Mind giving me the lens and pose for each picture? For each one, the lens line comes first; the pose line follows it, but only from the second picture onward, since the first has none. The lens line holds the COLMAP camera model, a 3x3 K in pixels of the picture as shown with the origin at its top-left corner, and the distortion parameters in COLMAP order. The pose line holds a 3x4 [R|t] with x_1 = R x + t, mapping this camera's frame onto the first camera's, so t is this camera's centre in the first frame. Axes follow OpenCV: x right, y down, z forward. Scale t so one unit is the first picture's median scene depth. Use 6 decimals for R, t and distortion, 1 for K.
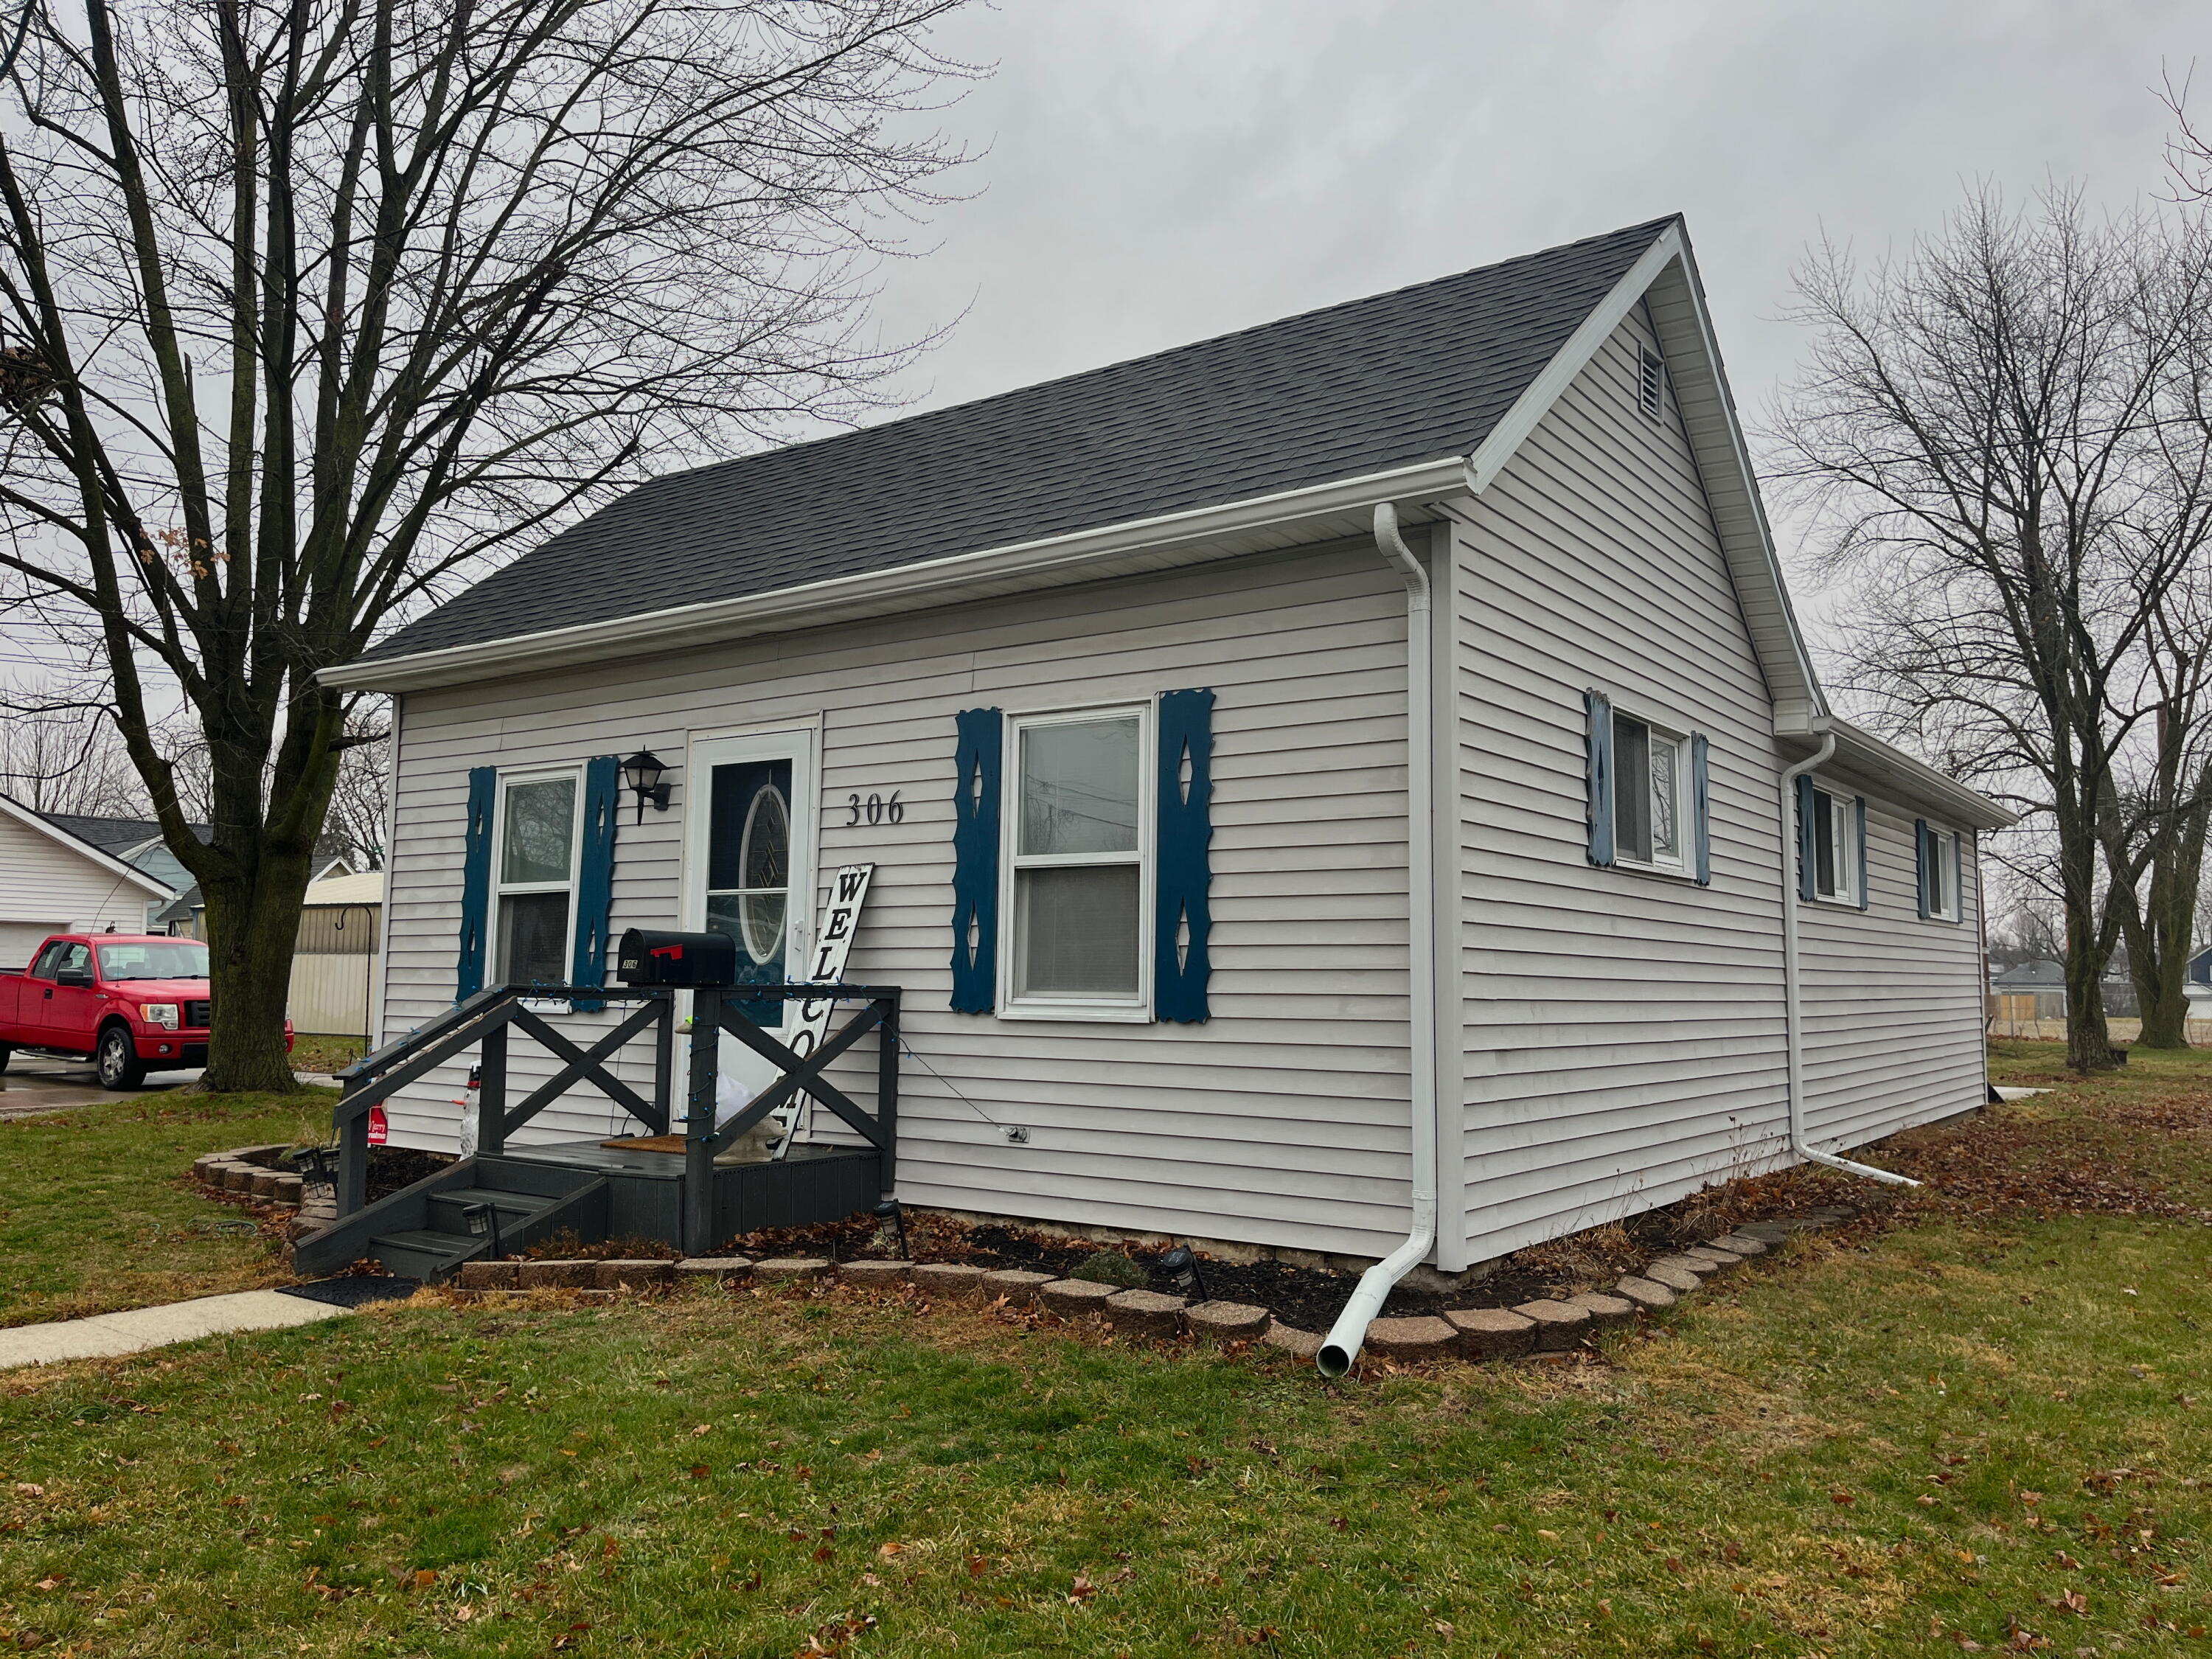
lens RADIAL K [[1695.2, 0, 1157.0], [0, 1695.2, 837.5], [0, 0, 1]] dist [0.058146, -0.078098]
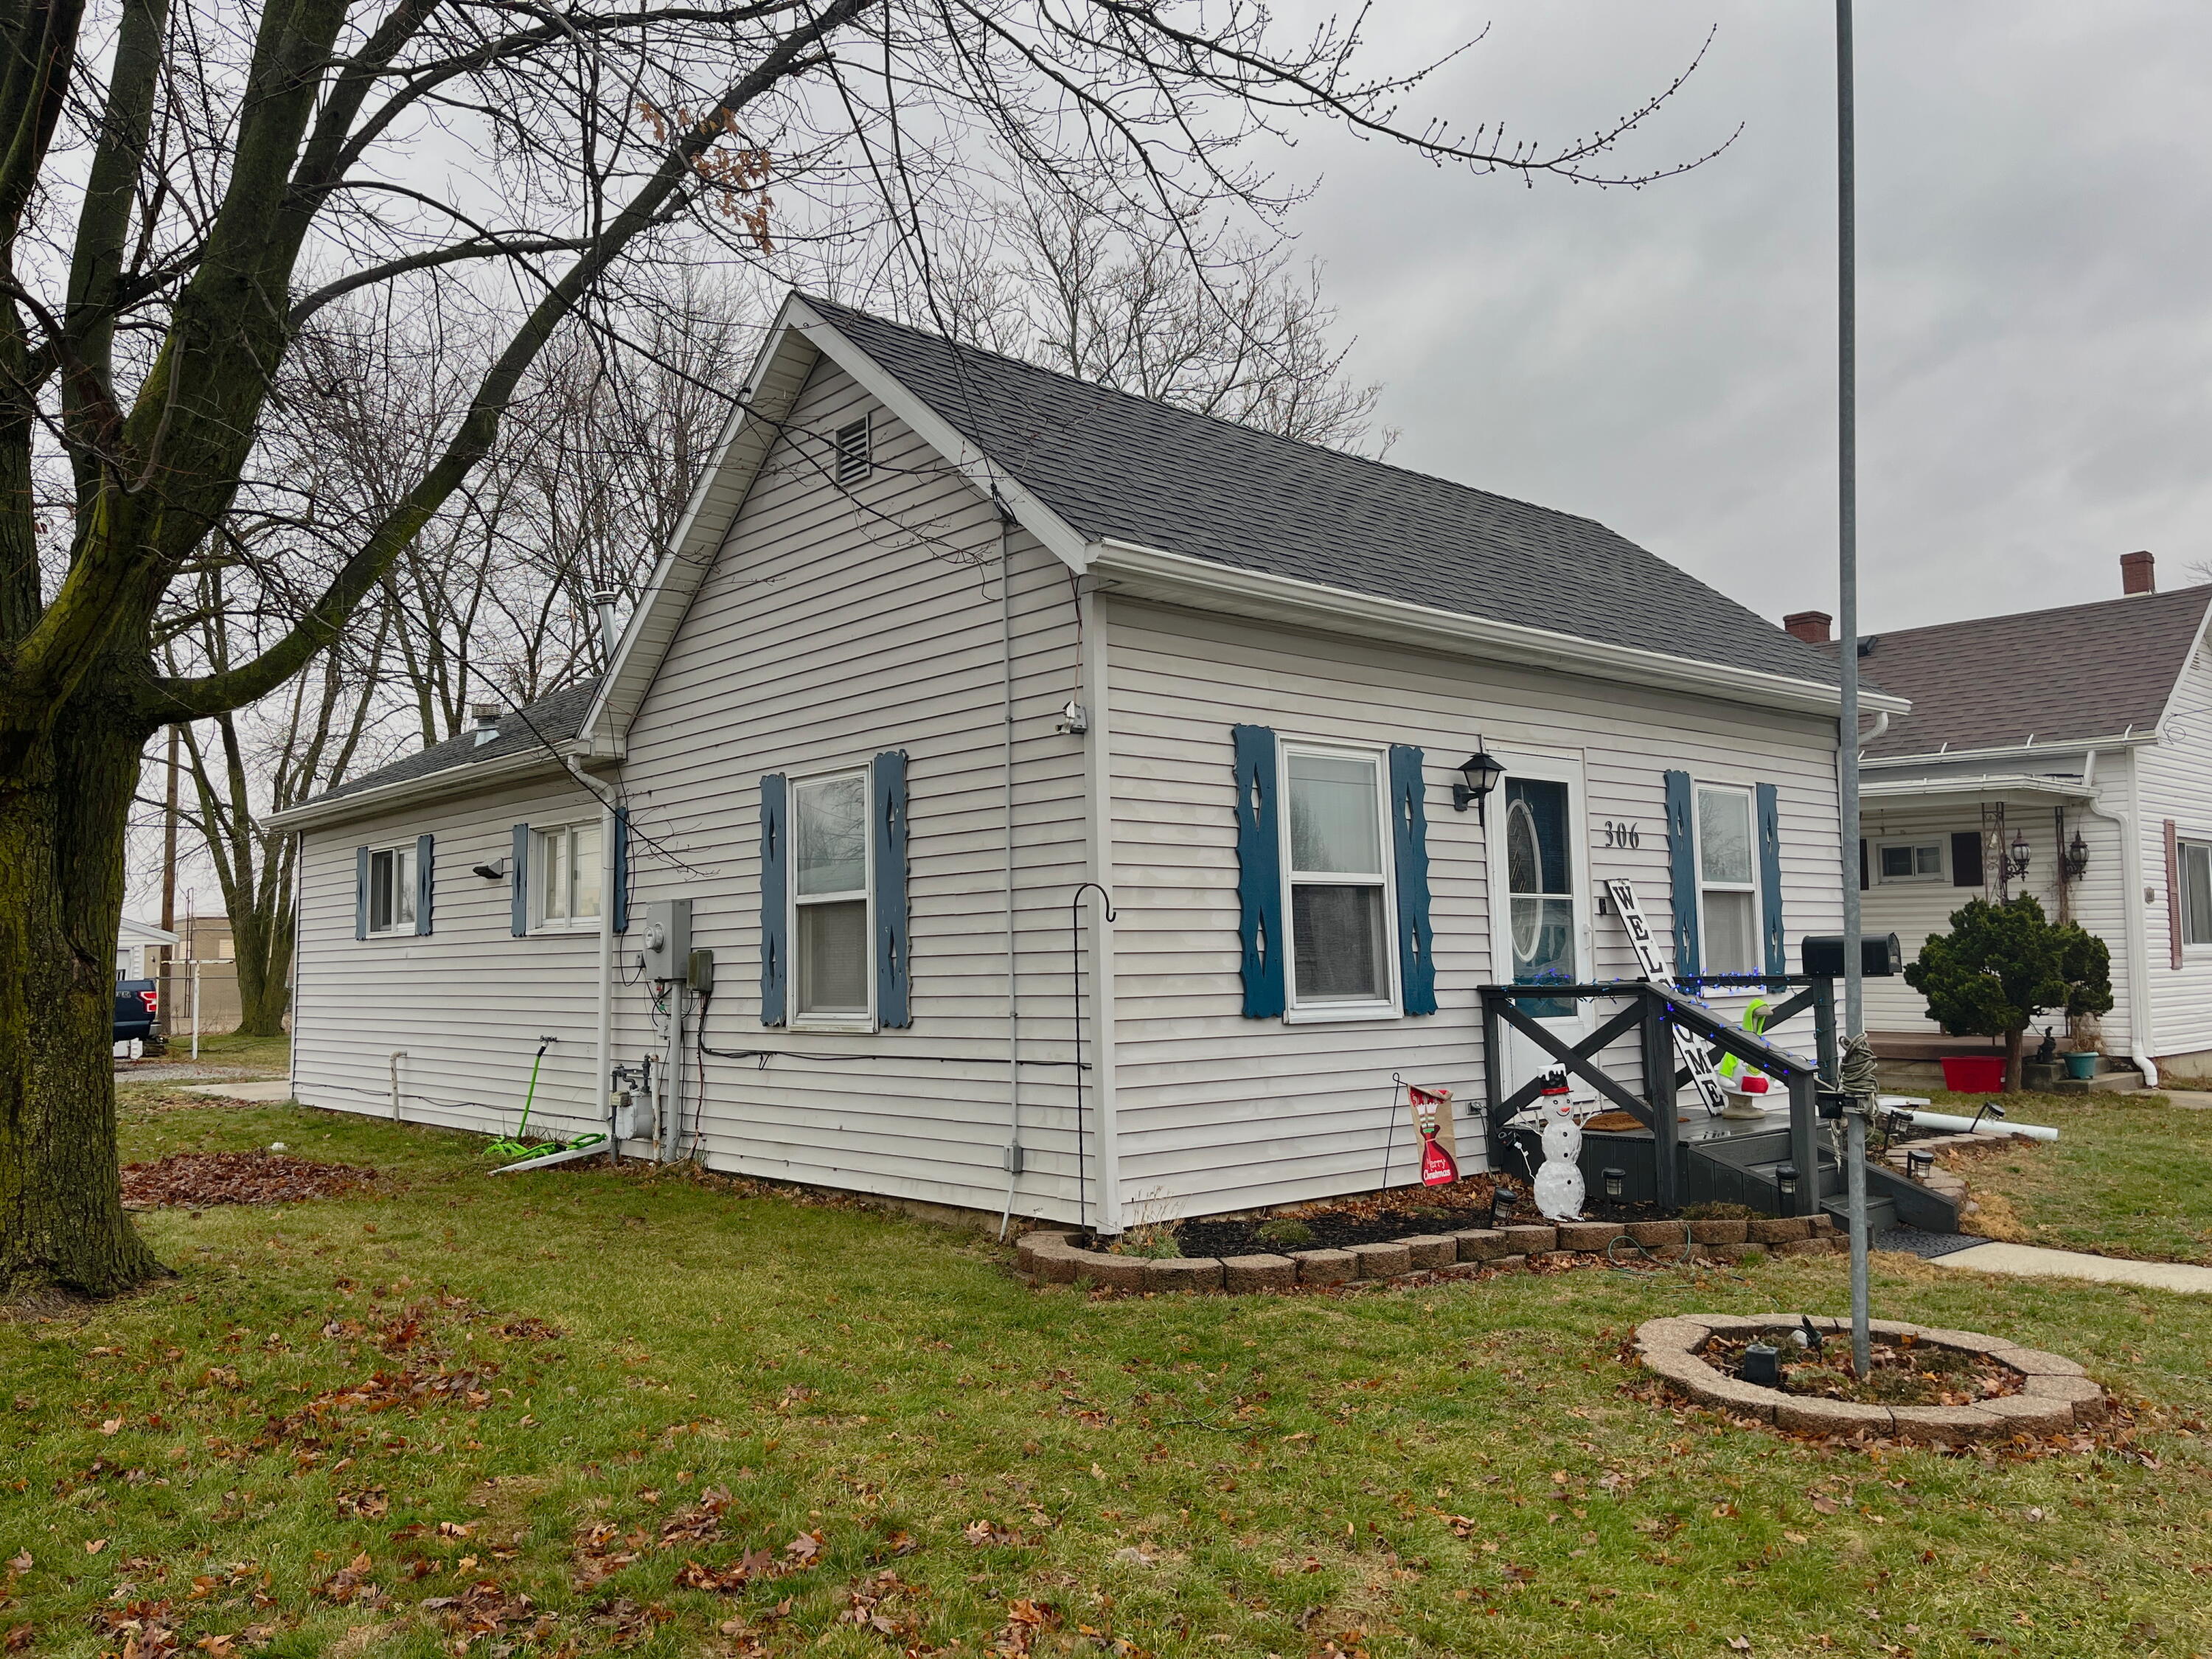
lens RADIAL K [[1758.0, 0, 1106.0], [0, 1758.0, 829.5], [0, 0, 1]] dist [-0.031888, -0.000726]
pose [[0.235382, 0.075515, 0.968965, -1.496135], [-0.050124, 0.996593, -0.065492, 0.081531], [-0.970609, -0.033153, 0.238365, 1.064951]]
